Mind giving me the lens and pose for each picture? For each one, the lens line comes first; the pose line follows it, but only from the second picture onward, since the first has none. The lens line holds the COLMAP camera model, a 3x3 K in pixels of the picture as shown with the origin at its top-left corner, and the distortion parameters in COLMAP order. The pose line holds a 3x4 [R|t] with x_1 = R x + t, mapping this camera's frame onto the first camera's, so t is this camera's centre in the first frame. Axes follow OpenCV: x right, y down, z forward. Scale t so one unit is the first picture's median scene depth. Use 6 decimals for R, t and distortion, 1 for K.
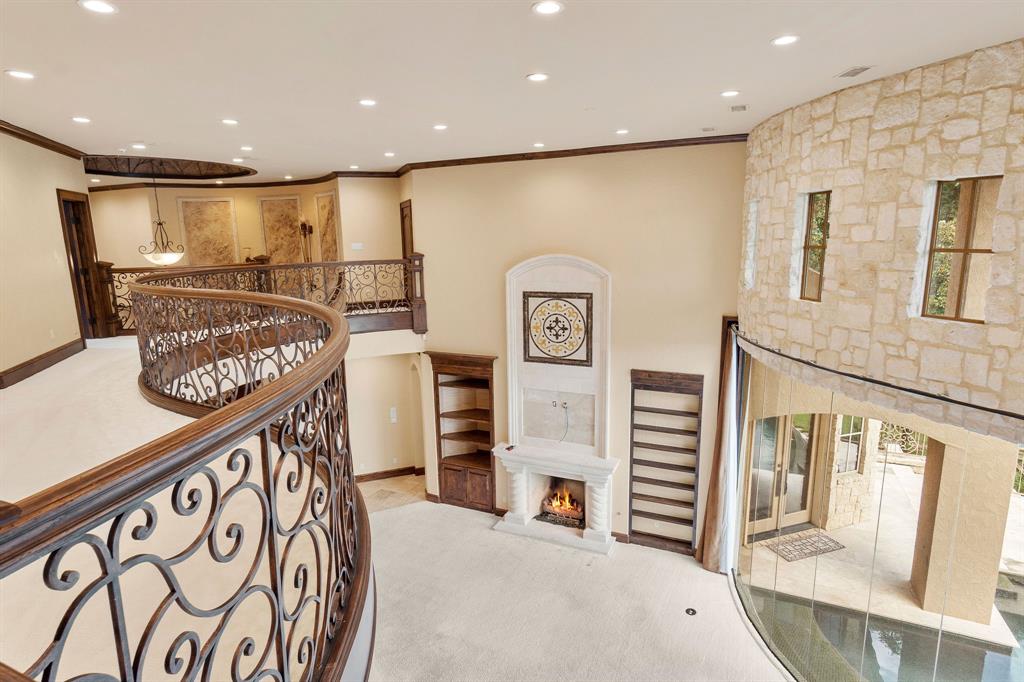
lens RADIAL K [[547.8, 0, 513.5], [0, 547.8, 338.1], [0, 0, 1]] dist [-0.010751, 0.006803]
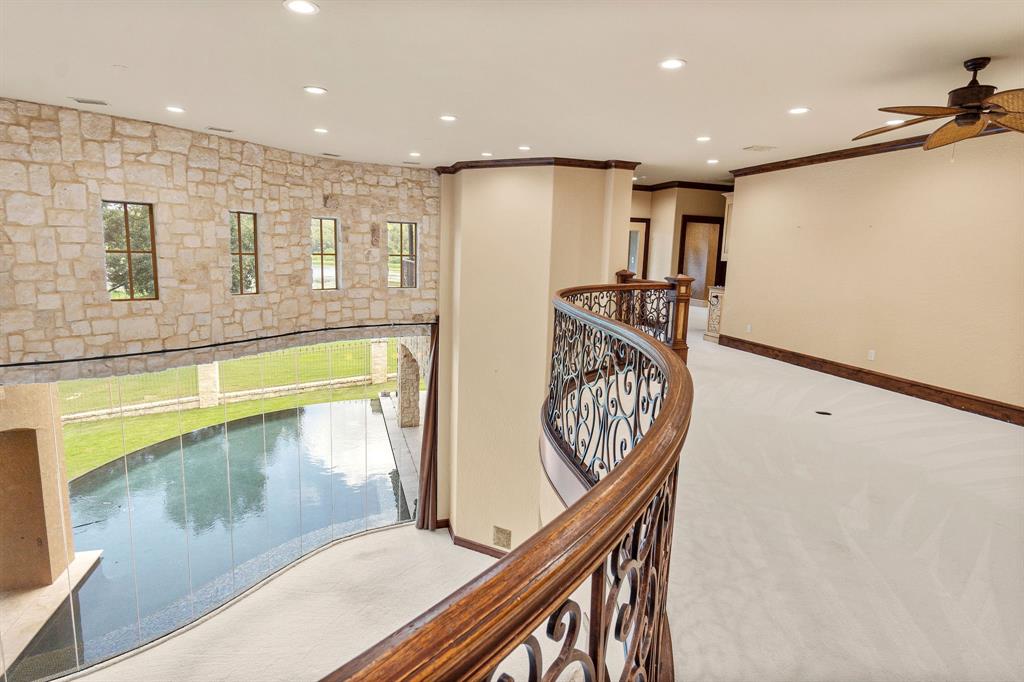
lens RADIAL K [[547.8, 0, 509.7], [0, 547.8, 336.1], [0, 0, 1]] dist [-0.010751, 0.006803]
pose [[-0.660009, -0.122479, 0.741207, -0.500240], [0.116068, 0.958150, 0.261681, -0.127289], [-0.742238, 0.258742, -0.618172, 0.728069]]
